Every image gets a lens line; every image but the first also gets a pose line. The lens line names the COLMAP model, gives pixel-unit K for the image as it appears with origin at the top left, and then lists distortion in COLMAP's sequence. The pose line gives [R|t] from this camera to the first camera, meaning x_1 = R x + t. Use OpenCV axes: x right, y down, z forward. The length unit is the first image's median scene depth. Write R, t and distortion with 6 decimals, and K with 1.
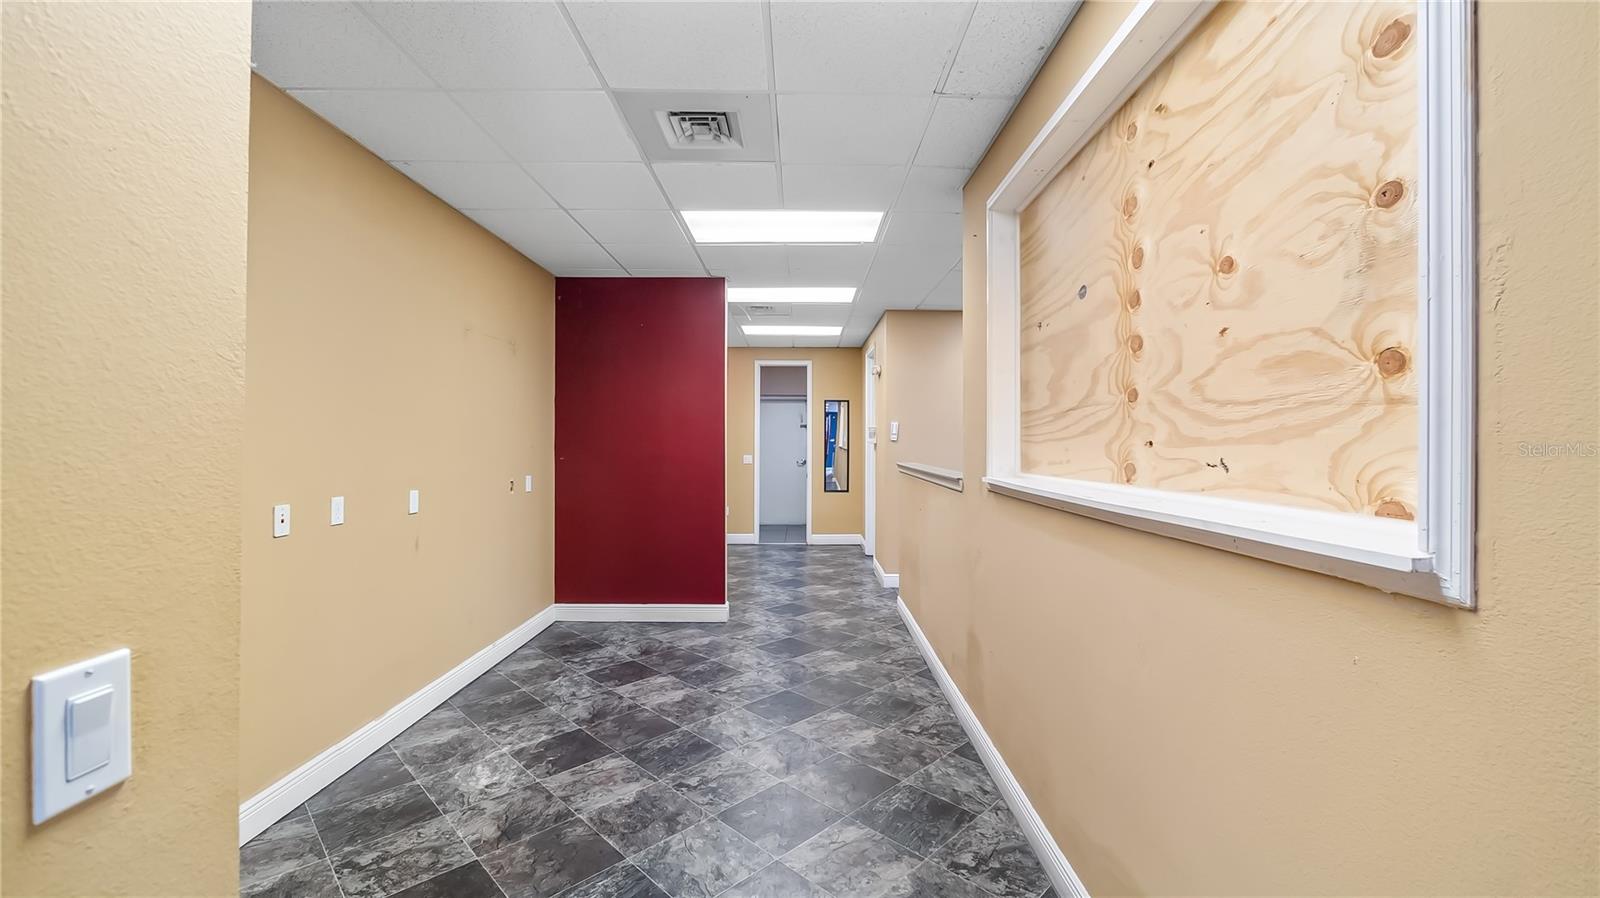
lens RADIAL K [[641.9, 0, 833.4], [0, 641.9, 442.8], [0, 0, 1]] dist [-0.014532, 0.001838]
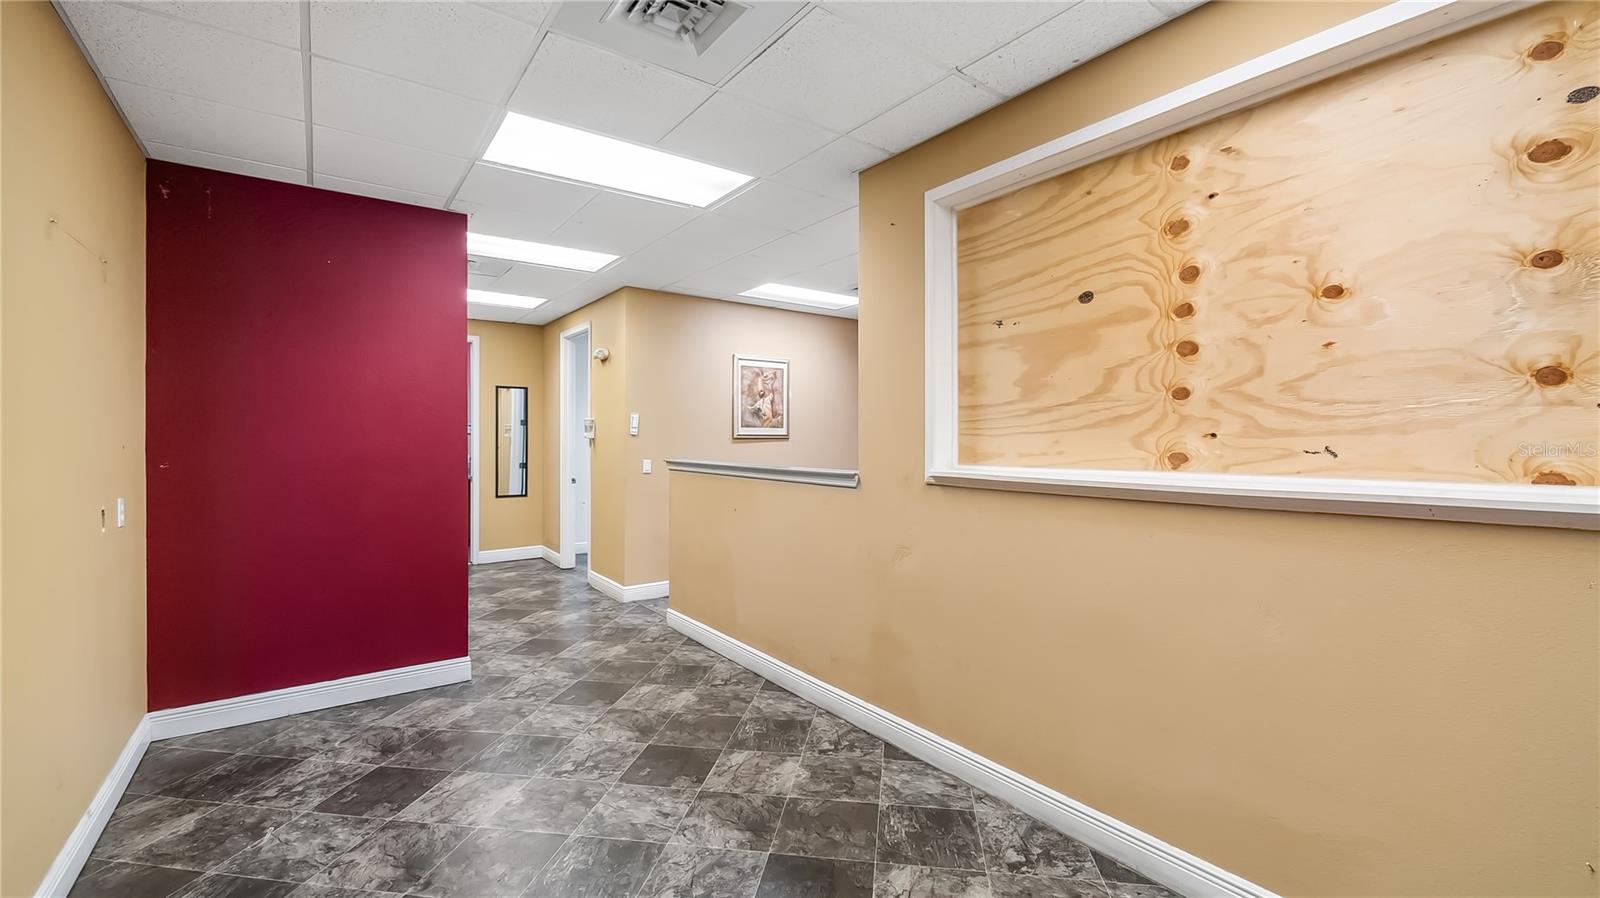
lens RADIAL K [[641.9, 0, 823.7], [0, 641.9, 439.4], [0, 0, 1]] dist [-0.014532, 0.001838]
pose [[0.814217, -0.008086, 0.580504, -0.500913], [0.006421, 0.999967, 0.004922, -0.000879], [-0.580525, -0.000280, 0.814242, 0.304872]]
